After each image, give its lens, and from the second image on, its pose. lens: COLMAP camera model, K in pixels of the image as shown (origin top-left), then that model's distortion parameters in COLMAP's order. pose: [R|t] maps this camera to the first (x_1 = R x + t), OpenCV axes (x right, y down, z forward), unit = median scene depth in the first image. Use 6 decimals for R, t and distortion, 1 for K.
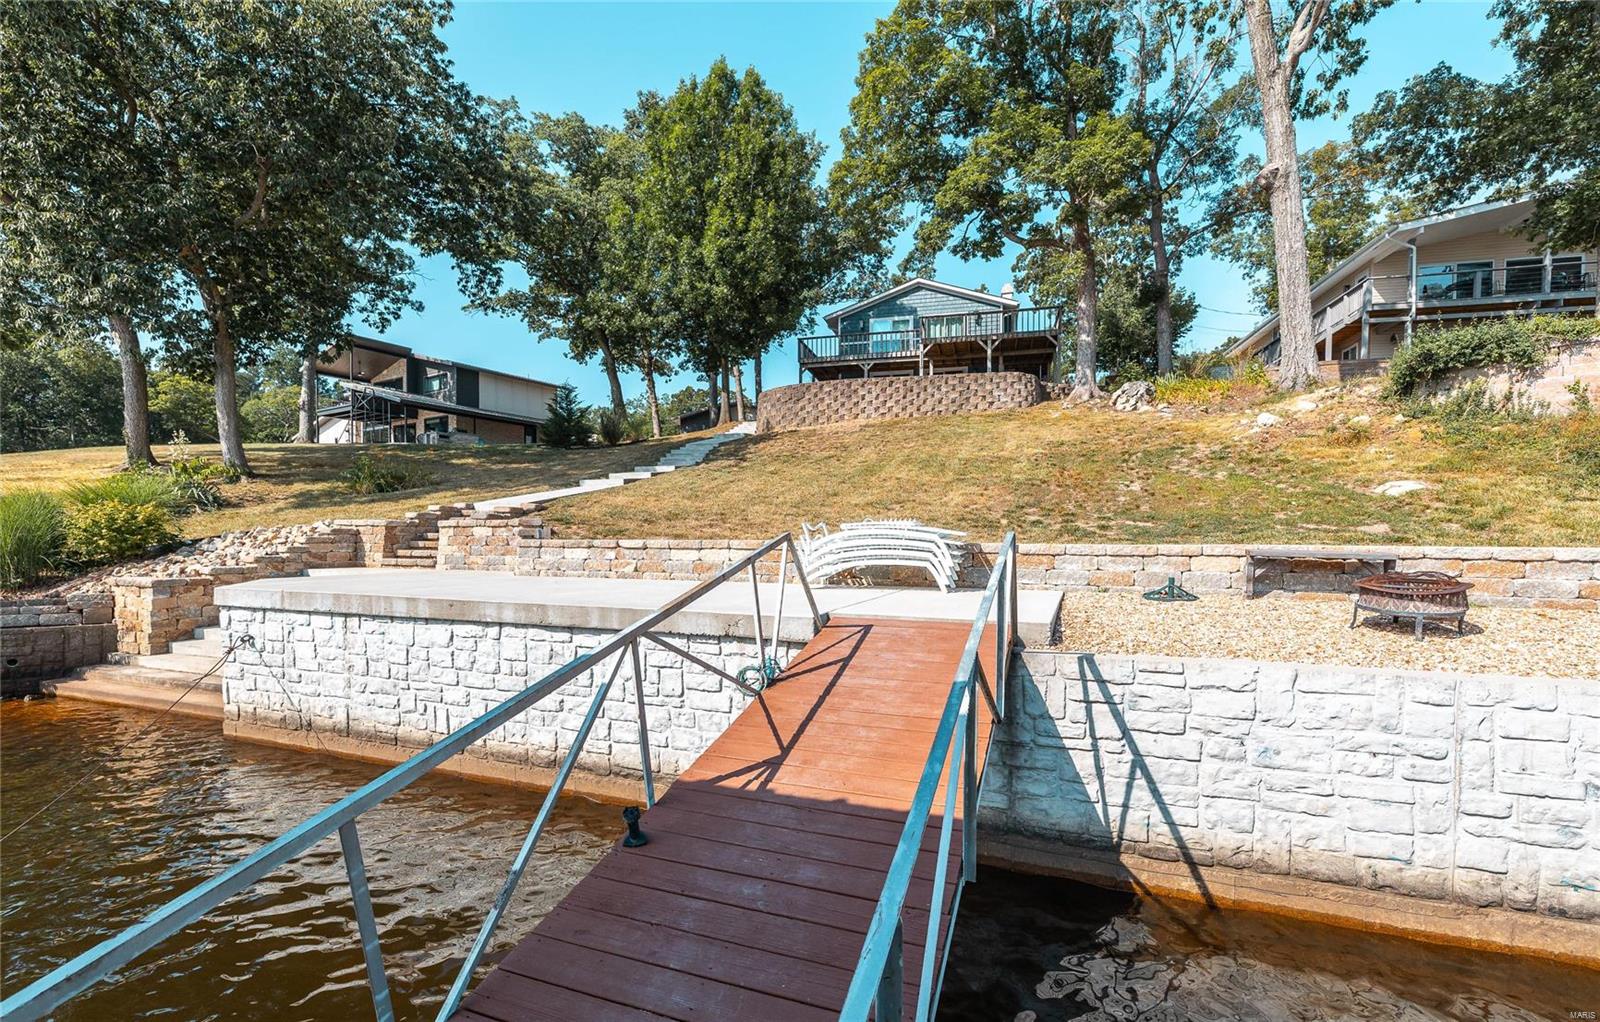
lens RADIAL K [[725.6, 0, 800.7], [0, 725.6, 559.4], [0, 0, 1]] dist [0.007506, 0.000107]
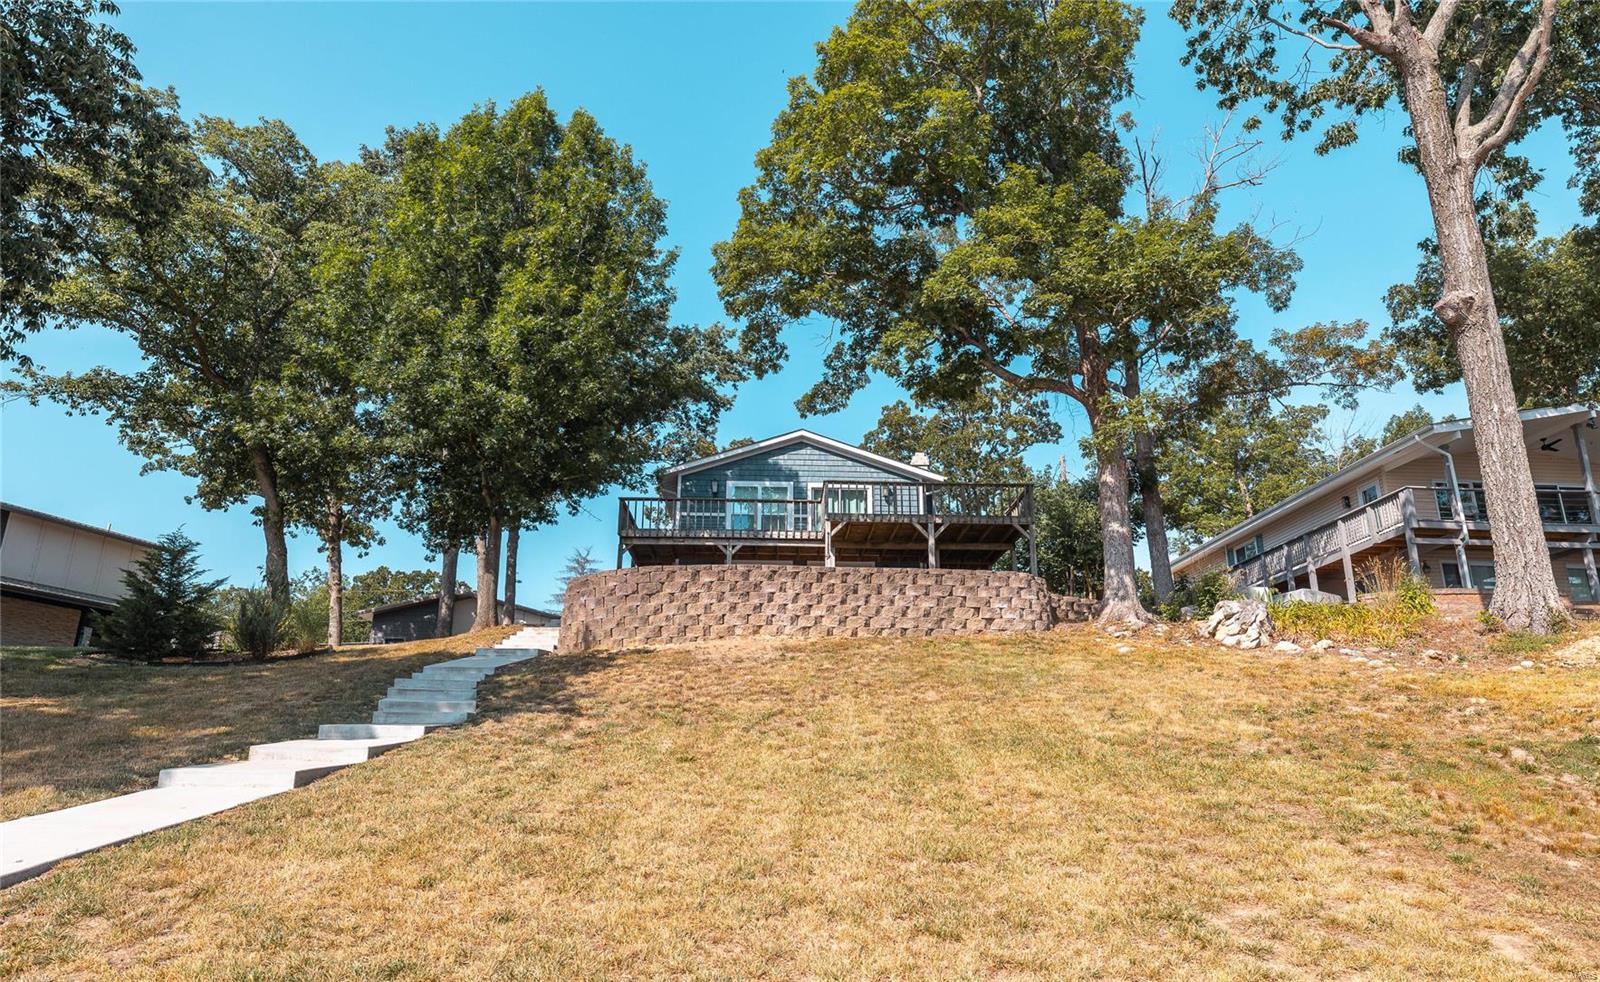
lens RADIAL K [[937.7, 0, 803.4], [0, 937.7, 526.3], [0, 0, 1]] dist [-0.000718, -0.000259]
pose [[0.958501, 0.082883, 0.272775, -0.079104], [0.001175, 0.955650, -0.294504, -0.052095], [-0.285087, 0.282603, 0.915894, 0.262709]]
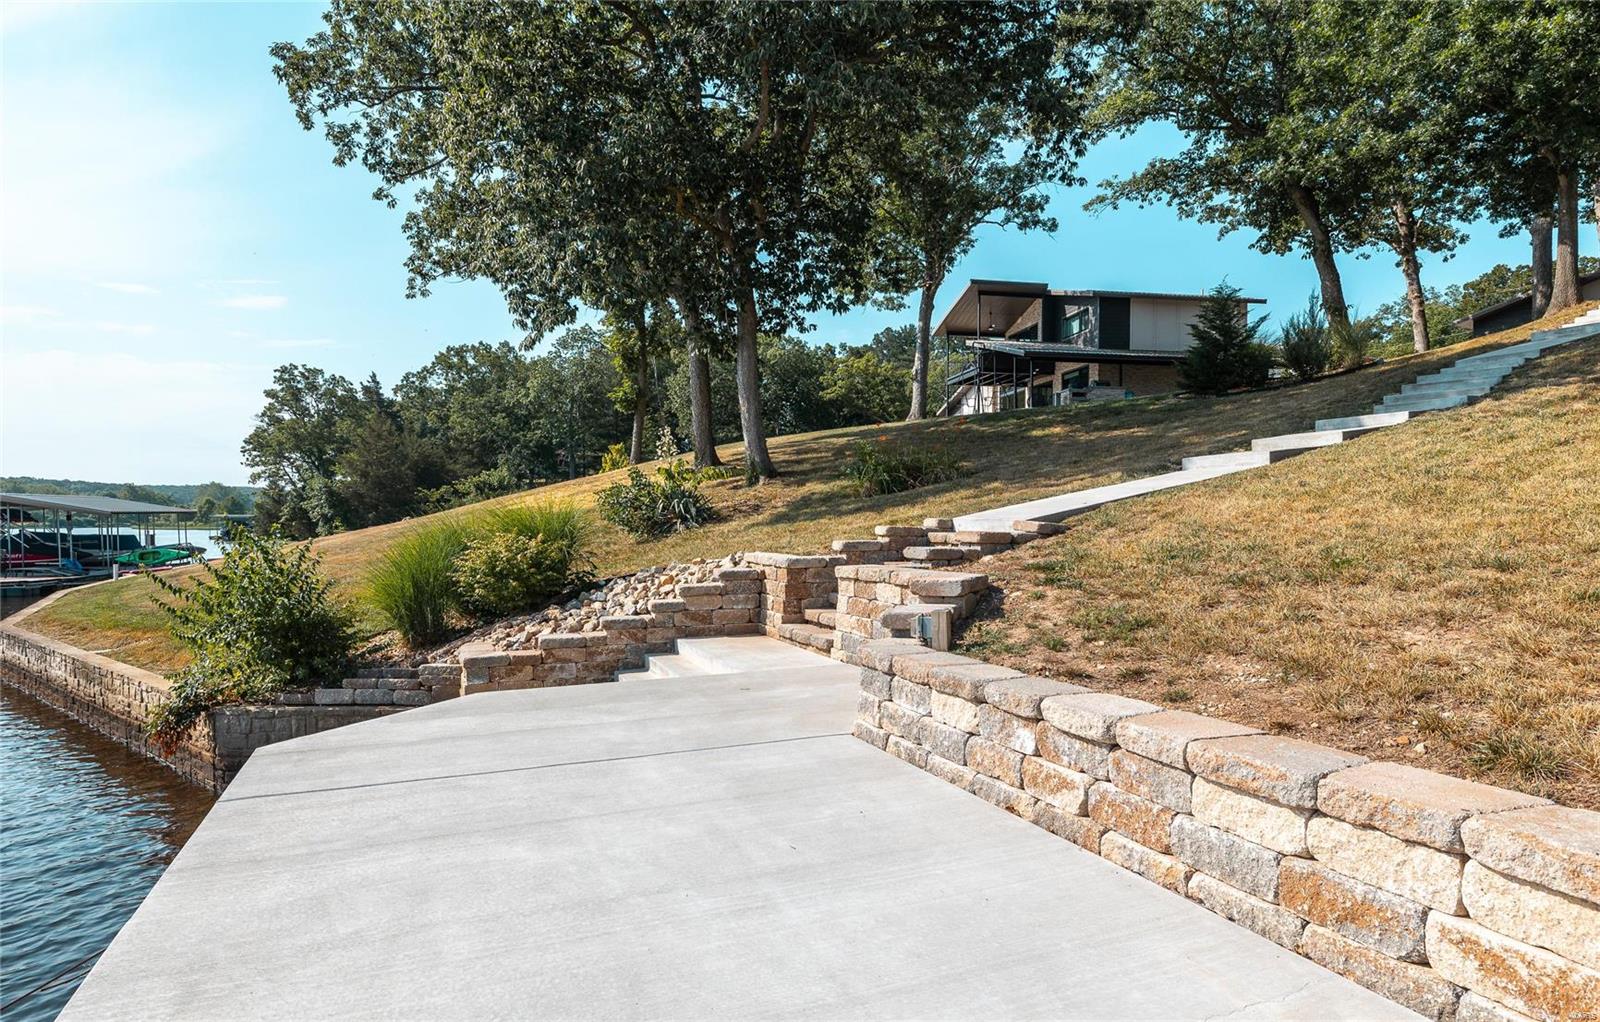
lens RADIAL K [[927.0, 0, 800.1], [0, 927.0, 561.3], [0, 0, 1]] dist [0.001529, -0.000048]
pose [[0.698524, 0.023901, -0.715187, -0.013614], [-0.008972, 0.999656, 0.024645, -0.029955], [0.715530, -0.010798, 0.698498, 0.208933]]
